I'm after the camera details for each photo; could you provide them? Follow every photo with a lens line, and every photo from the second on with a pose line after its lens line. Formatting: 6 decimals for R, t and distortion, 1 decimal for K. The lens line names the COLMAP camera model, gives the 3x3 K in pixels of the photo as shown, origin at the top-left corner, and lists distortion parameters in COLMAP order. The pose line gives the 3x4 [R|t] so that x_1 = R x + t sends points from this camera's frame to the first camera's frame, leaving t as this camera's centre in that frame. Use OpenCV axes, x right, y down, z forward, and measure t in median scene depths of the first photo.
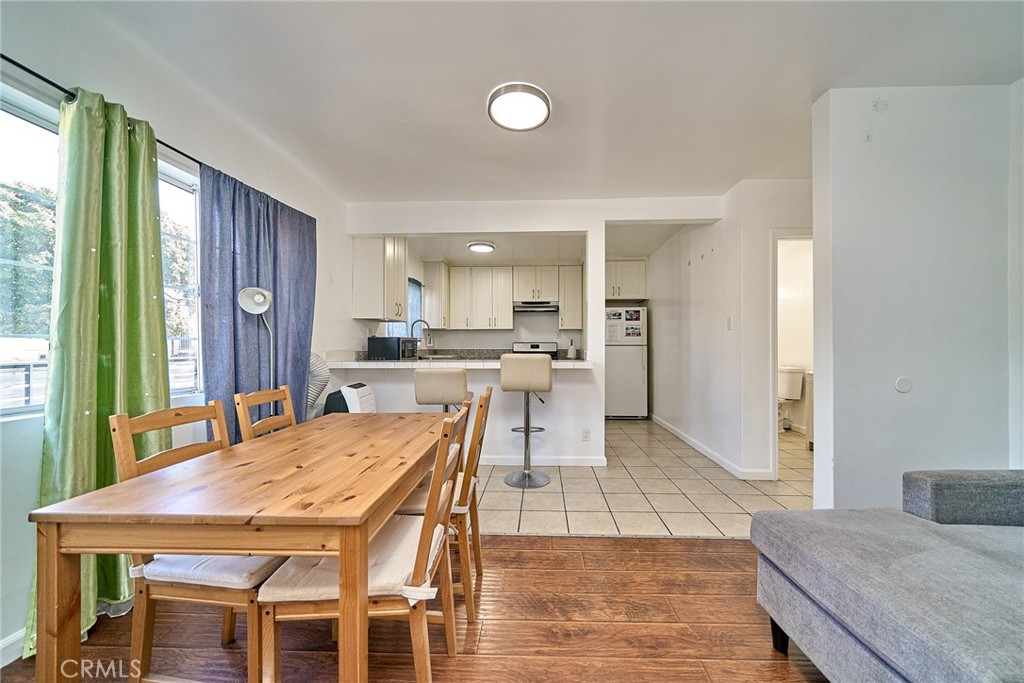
lens RADIAL K [[355.2, 0, 518.5], [0, 355.2, 340.6], [0, 0, 1]] dist [0.000341, 0.000004]
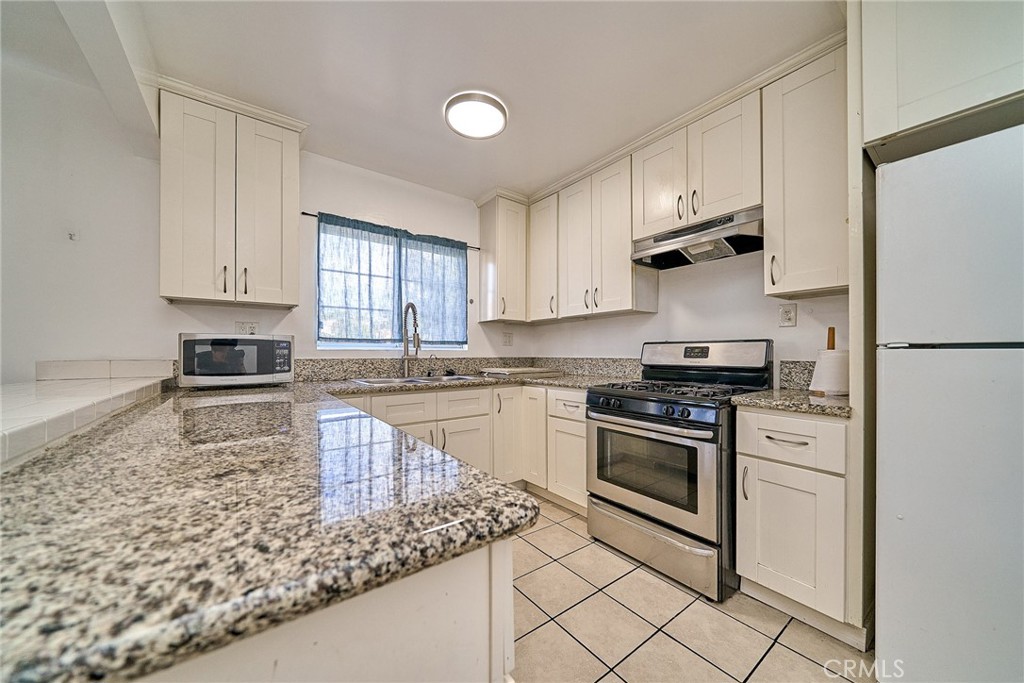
lens RADIAL K [[355.2, 0, 511.3], [0, 355.2, 350.8], [0, 0, 1]] dist [0.000341, 0.000004]
pose [[0.627722, -0.003428, -0.778430, 0.214782], [0.004008, 0.999991, -0.001172, 0.015078], [0.778427, -0.002385, 0.627730, 0.635504]]
